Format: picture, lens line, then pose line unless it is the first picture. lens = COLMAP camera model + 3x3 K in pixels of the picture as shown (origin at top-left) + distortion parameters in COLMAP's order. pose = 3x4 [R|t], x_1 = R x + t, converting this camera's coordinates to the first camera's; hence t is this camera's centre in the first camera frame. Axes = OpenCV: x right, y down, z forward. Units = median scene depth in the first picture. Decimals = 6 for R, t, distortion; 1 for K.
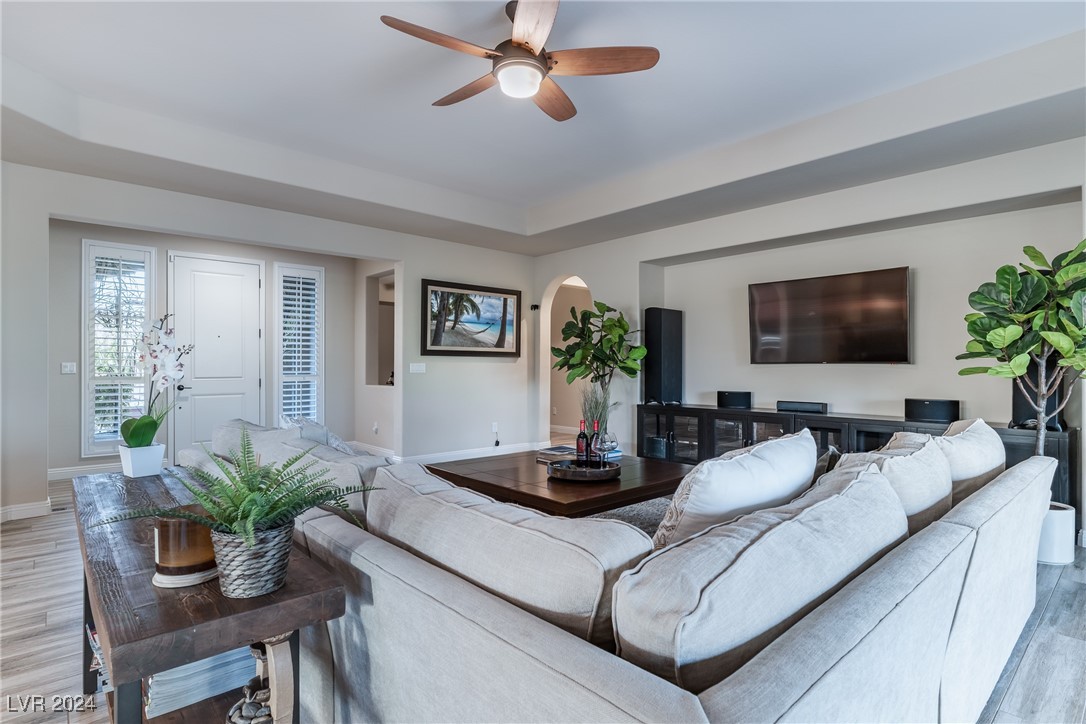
lens RADIAL K [[553.0, 0, 543.0], [0, 553.0, 362.0], [0, 0, 1]] dist [-0.010203, -0.001476]
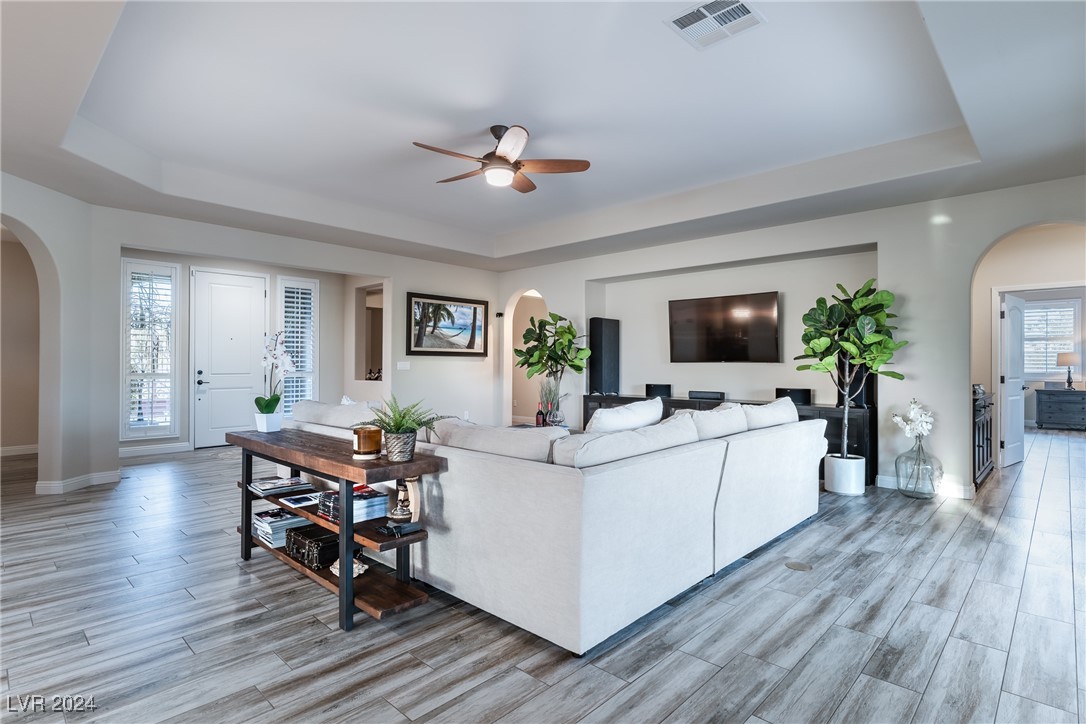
lens RADIAL K [[553.0, 0, 543.0], [0, 553.0, 362.0], [0, 0, 1]] dist [-0.010203, -0.001476]
pose [[0.996818, 0.000651, 0.079710, -0.019645], [-0.000894, 0.999995, 0.003015, -0.001299], [-0.079708, -0.003076, 0.996814, -0.235328]]
